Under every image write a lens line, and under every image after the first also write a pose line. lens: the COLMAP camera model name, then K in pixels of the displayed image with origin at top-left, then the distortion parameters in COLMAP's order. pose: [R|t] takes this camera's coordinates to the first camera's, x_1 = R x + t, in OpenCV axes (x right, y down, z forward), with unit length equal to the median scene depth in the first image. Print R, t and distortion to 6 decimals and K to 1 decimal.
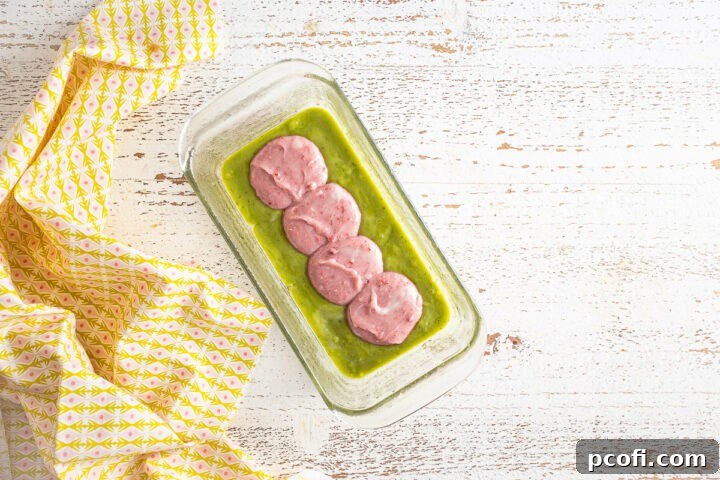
lens RADIAL K [[327.3, 0, 360.0], [0, 327.3, 240.0], [0, 0, 1]] dist [0.001711, 0.001349]
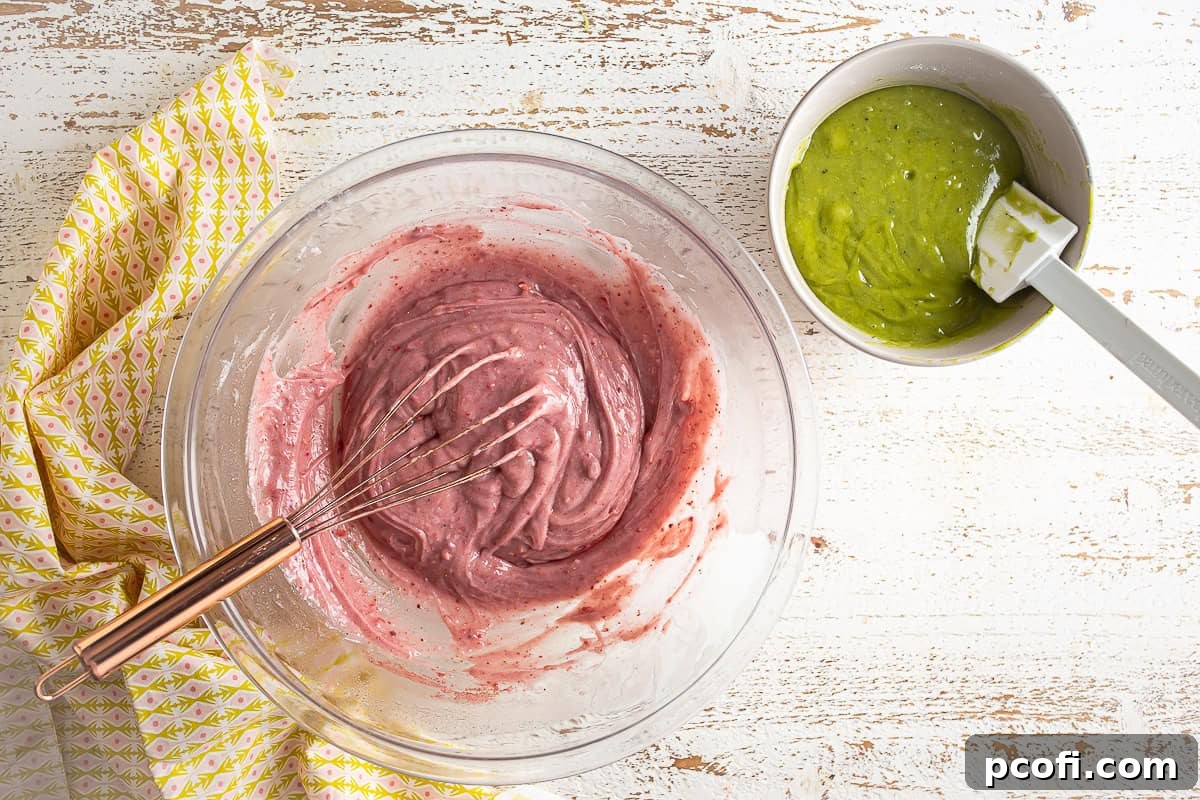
lens RADIAL K [[564.2, 0, 598.0], [0, 564.2, 401.4], [0, 0, 1]] dist [0.000087, 0.000188]
pose [[0.999999, 0.001250, 0.000795, -0.005635], [-0.001252, 0.999997, 0.002238, -0.000632], [-0.000792, -0.002239, 0.999997, -0.225459]]
